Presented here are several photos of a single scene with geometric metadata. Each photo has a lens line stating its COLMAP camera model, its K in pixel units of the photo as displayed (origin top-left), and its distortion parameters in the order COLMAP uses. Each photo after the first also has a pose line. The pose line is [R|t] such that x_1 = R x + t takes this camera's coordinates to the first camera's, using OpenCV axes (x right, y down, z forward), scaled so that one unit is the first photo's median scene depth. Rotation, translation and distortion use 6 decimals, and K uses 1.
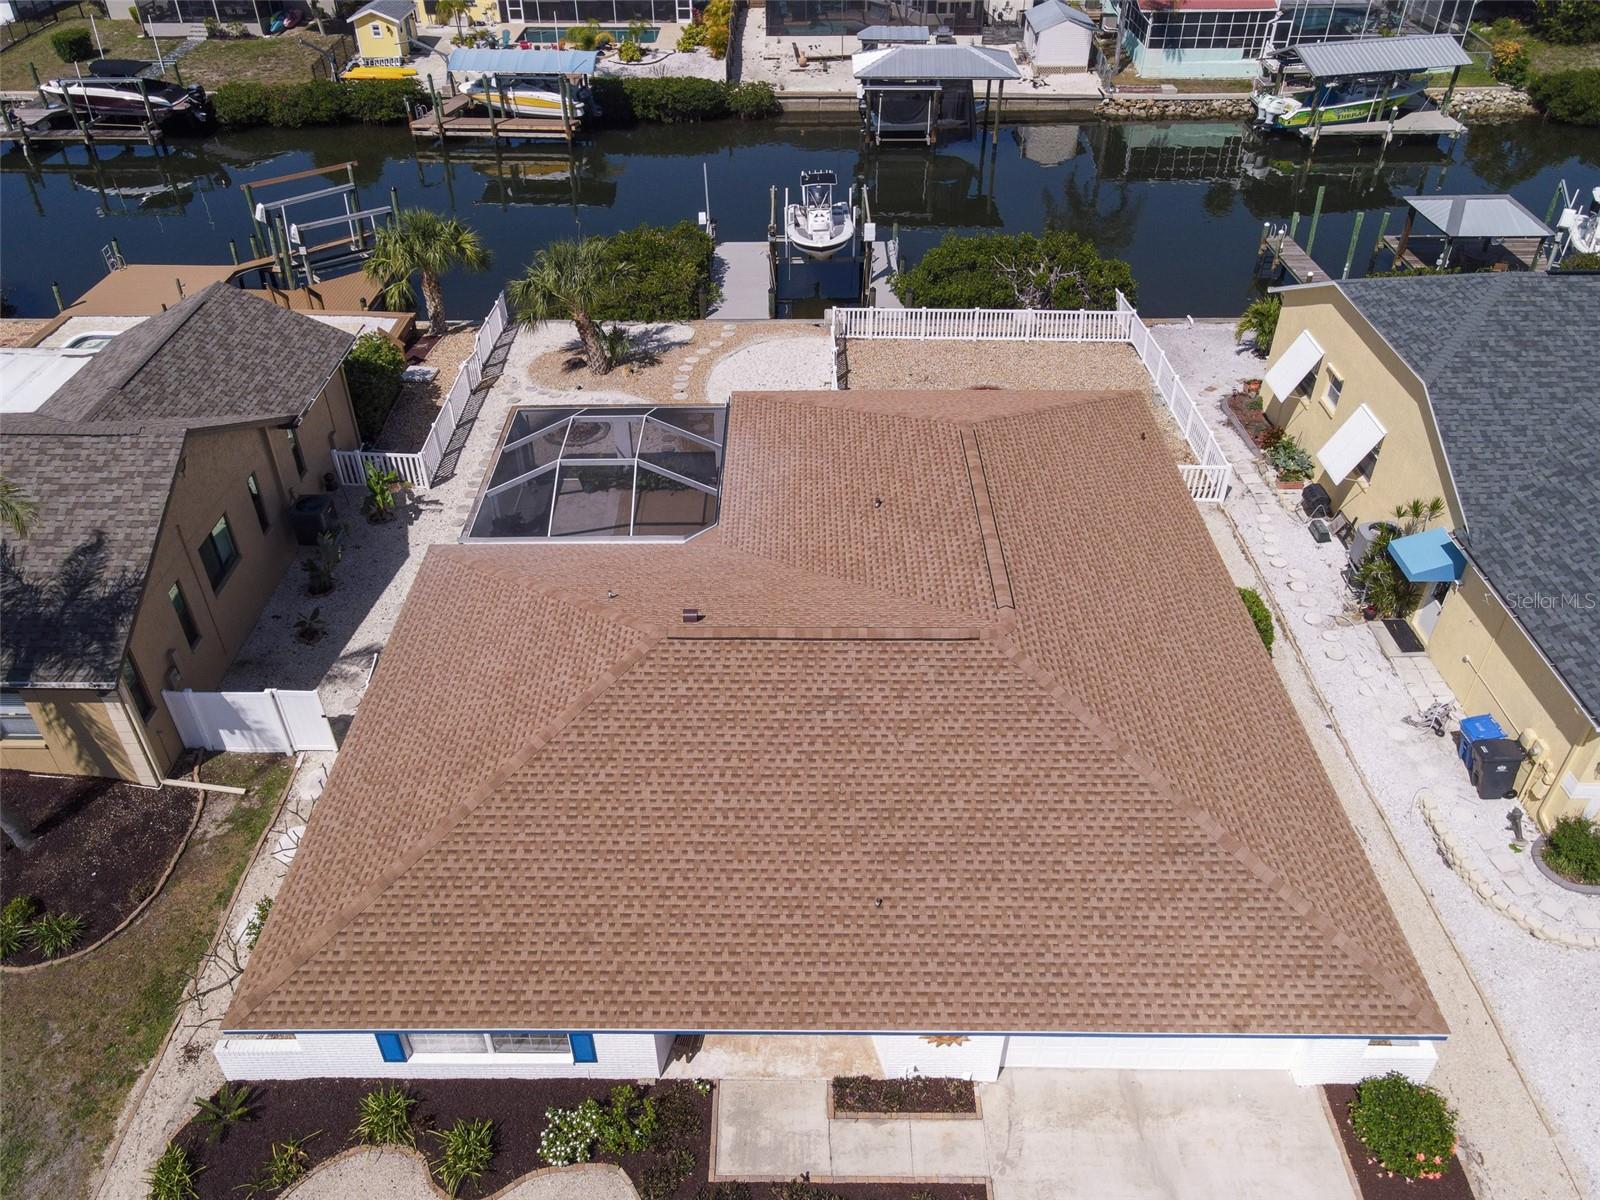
lens RADIAL K [[1167.7, 0, 797.6], [0, 1167.7, 607.2], [0, 0, 1]] dist [-0.000091, 0.025706]
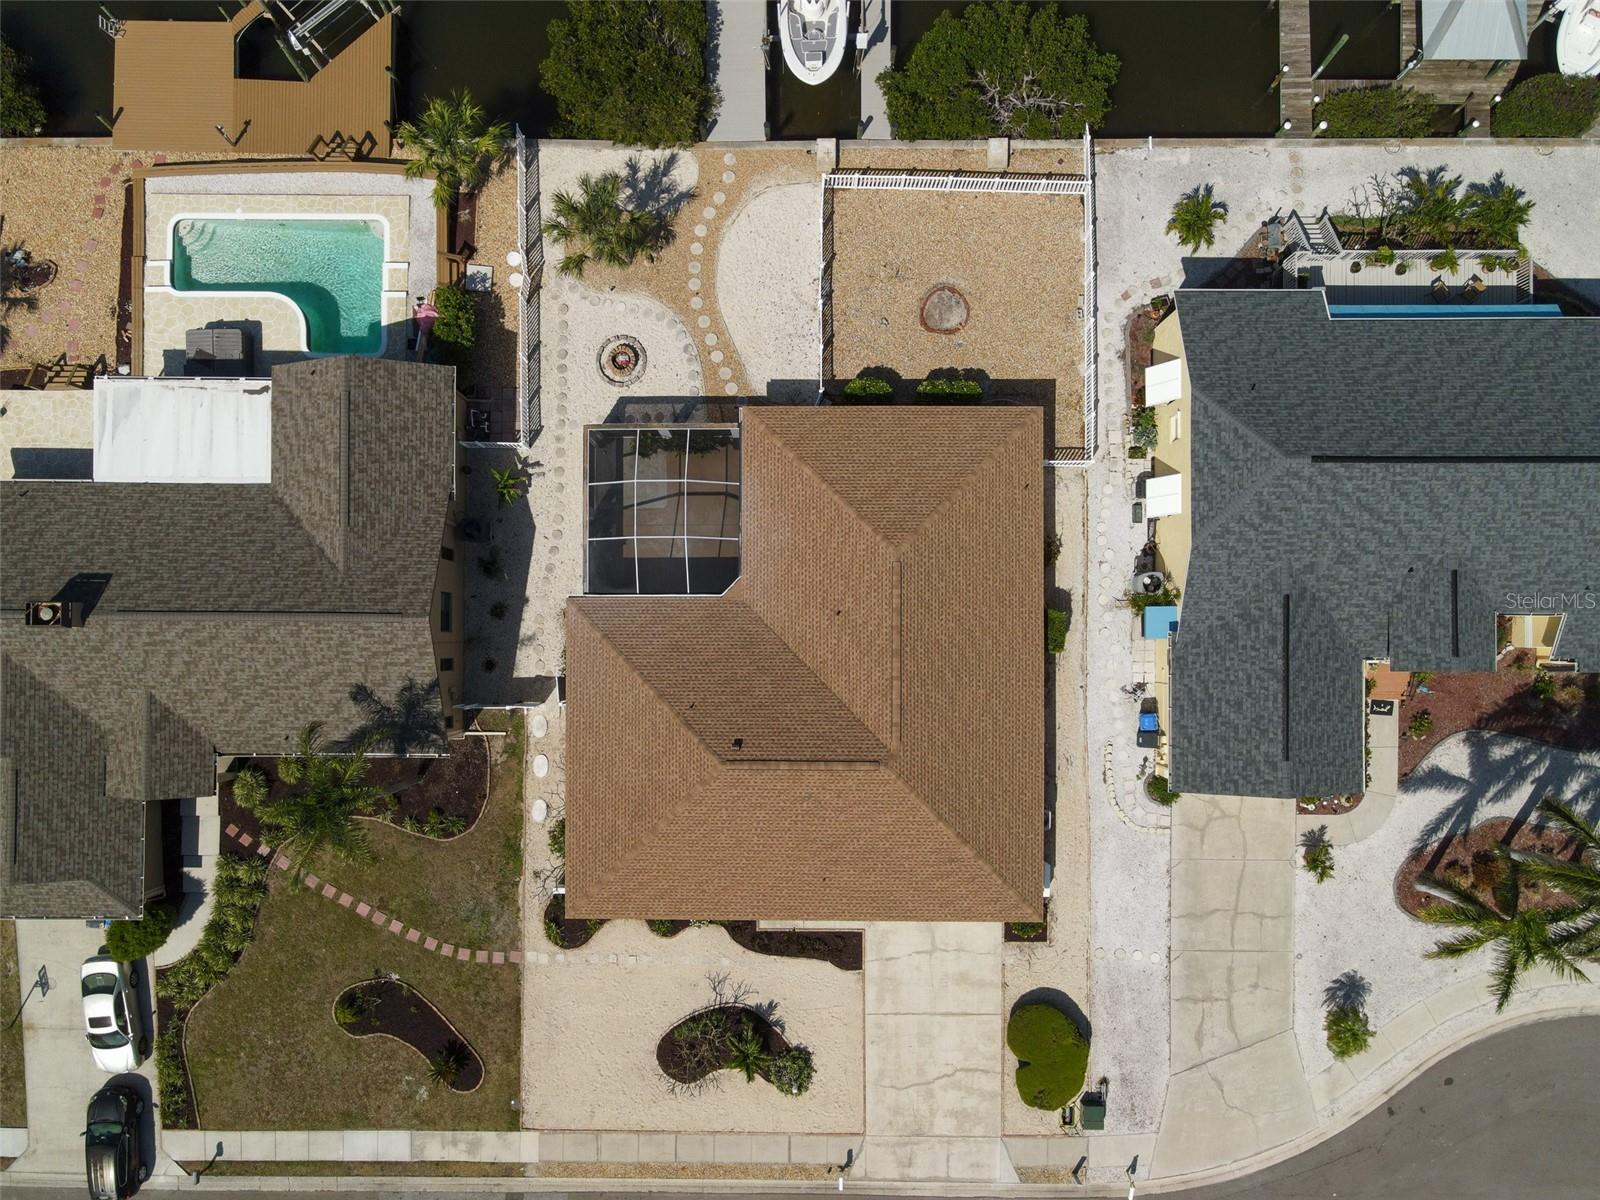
lens RADIAL K [[1167.7, 0, 797.3], [0, 1167.7, 604.9], [0, 0, 1]] dist [-0.000091, 0.025706]
pose [[0.999998, 0.001191, 0.001543, 0.008091], [-0.001949, 0.614289, 0.789079, -1.513574], [-0.000008, -0.789080, 0.614290, -0.022522]]
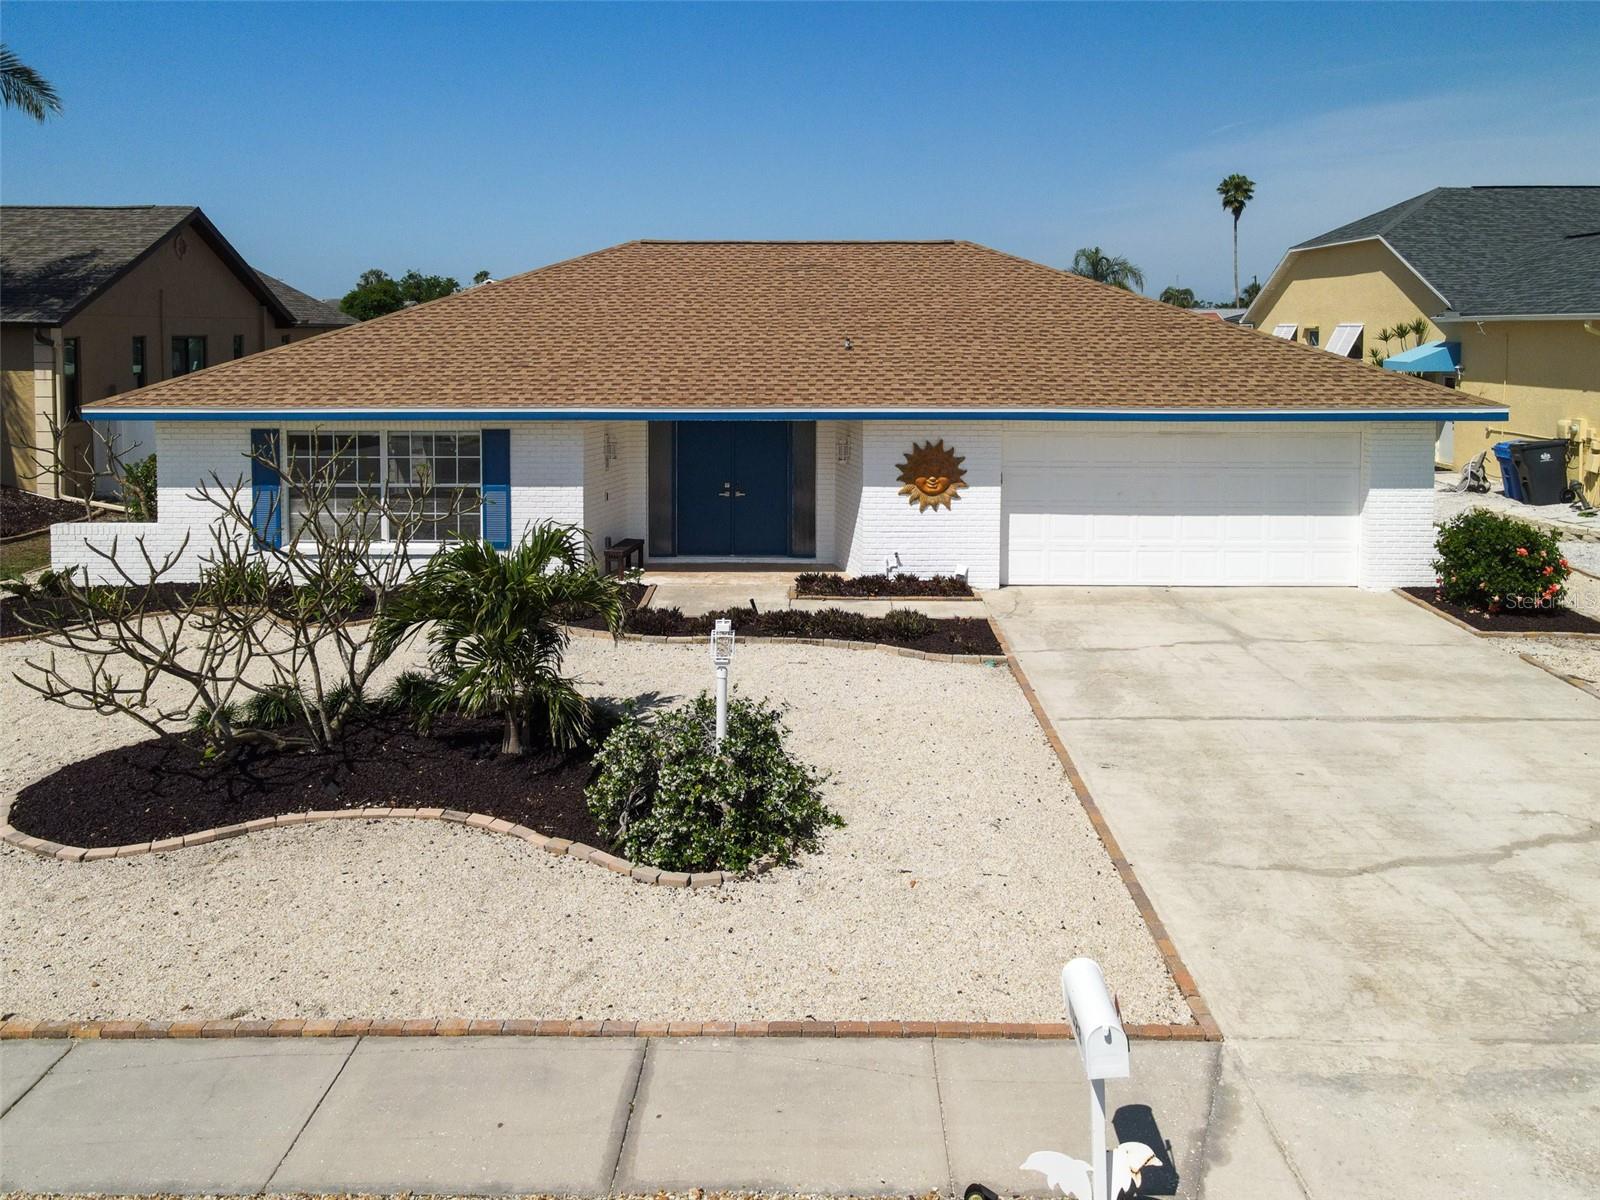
lens RADIAL K [[1277.3, 0, 828.0], [0, 1277.3, 565.2], [0, 0, 1]] dist [0.021445, -0.006793]
pose [[0.999974, 0.006983, 0.001841, 0.038255], [-0.004893, 0.842630, -0.538471, 0.674673], [-0.005311, 0.538448, 0.842642, 0.185661]]
